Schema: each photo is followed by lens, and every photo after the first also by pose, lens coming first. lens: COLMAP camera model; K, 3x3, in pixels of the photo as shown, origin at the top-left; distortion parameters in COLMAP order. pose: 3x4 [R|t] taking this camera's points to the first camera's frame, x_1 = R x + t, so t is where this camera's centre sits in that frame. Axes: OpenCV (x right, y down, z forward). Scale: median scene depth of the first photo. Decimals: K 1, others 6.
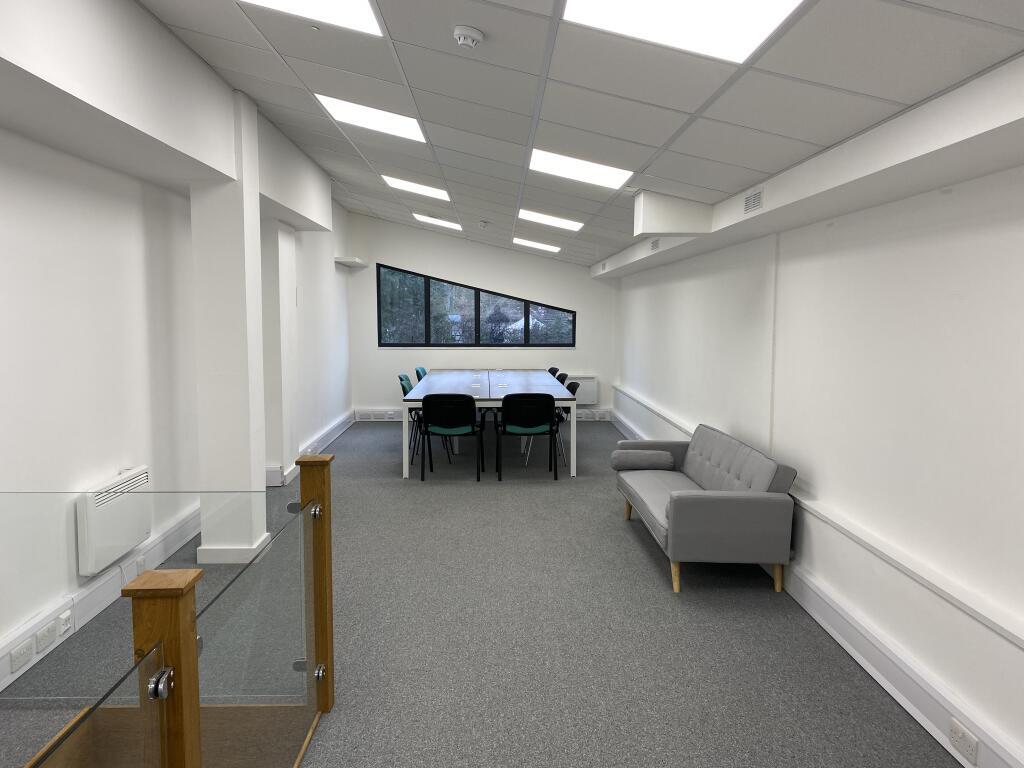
lens RADIAL K [[759.7, 0, 509.4], [0, 759.7, 384.3], [0, 0, 1]] dist [0.026875, -0.030912]
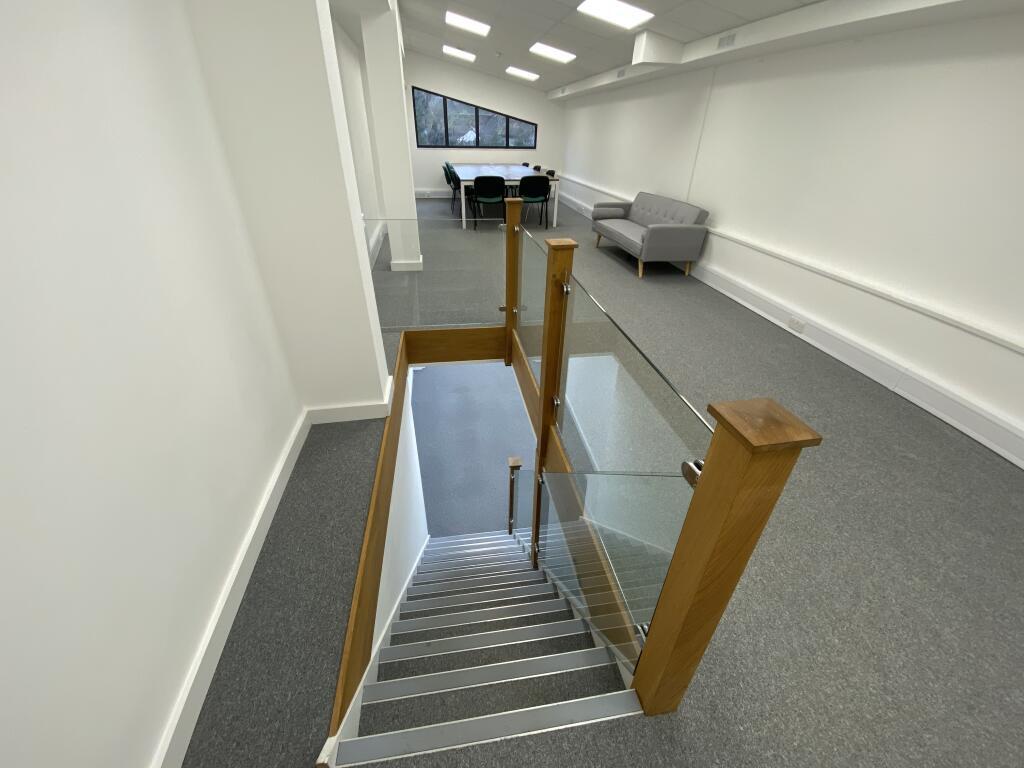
lens RADIAL K [[411.9, 0, 507.4], [0, 411.9, 384.0], [0, 0, 1]] dist [-0.000414, -0.001013]
pose [[0.990517, -0.061984, 0.122611, -0.152687], [0.001612, 0.897625, 0.440756, 0.019784], [-0.137379, -0.436379, 0.889213, -0.039081]]
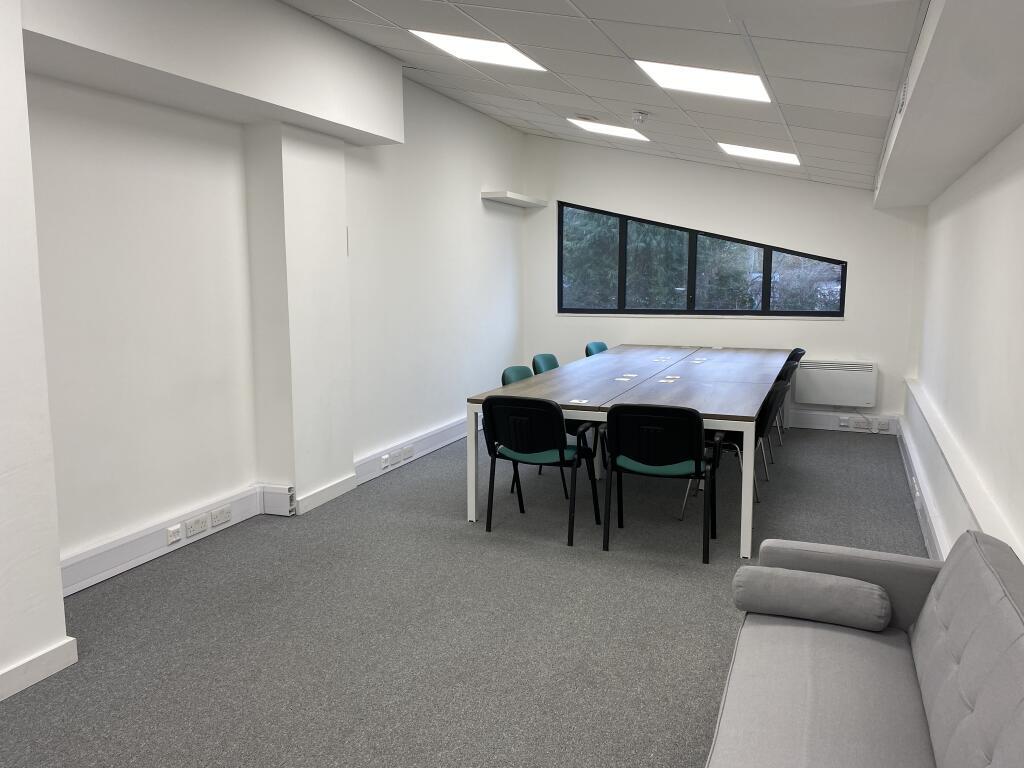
lens RADIAL K [[759.7, 0, 515.4], [0, 759.7, 373.1], [0, 0, 1]] dist [0.026875, -0.030912]
pose [[0.909154, 0.045460, -0.413971, 0.131051], [-0.031899, 0.998706, 0.039616, -0.022944], [0.415236, -0.022811, 0.909428, 0.371997]]
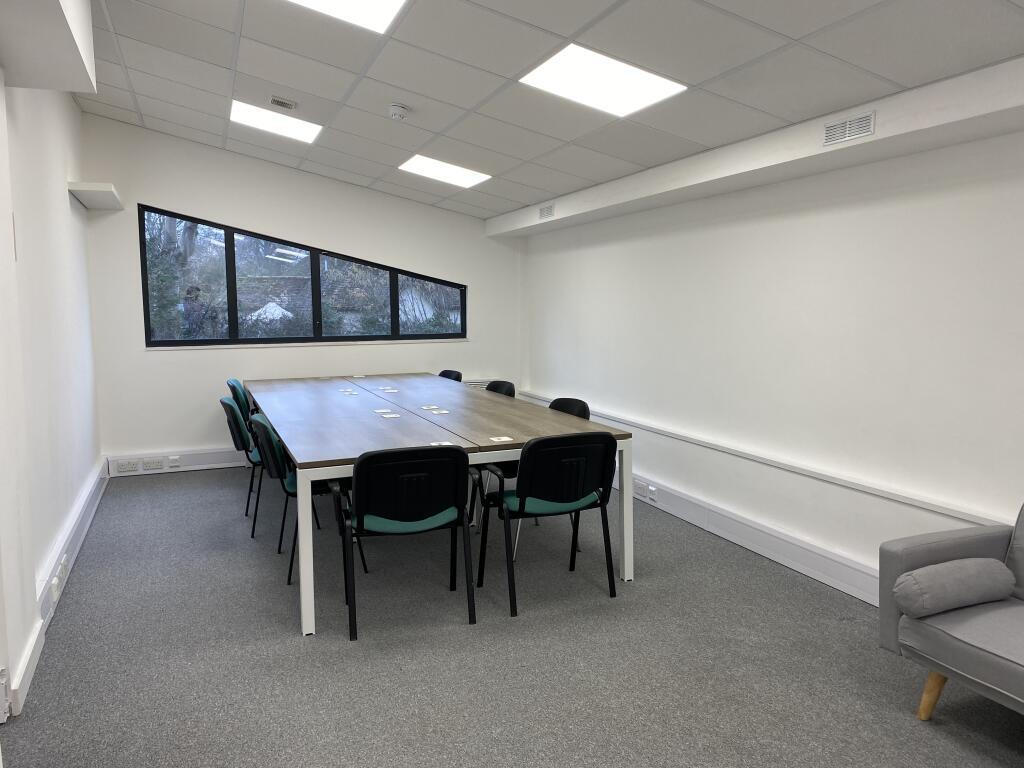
lens RADIAL K [[759.7, 0, 490.9], [0, 759.7, 377.9], [0, 0, 1]] dist [0.026875, -0.030912]
pose [[0.939279, -0.045958, 0.340064, -0.156806], [0.044582, 0.998935, 0.011861, -0.026406], [-0.340247, 0.004020, 0.940328, 0.451212]]
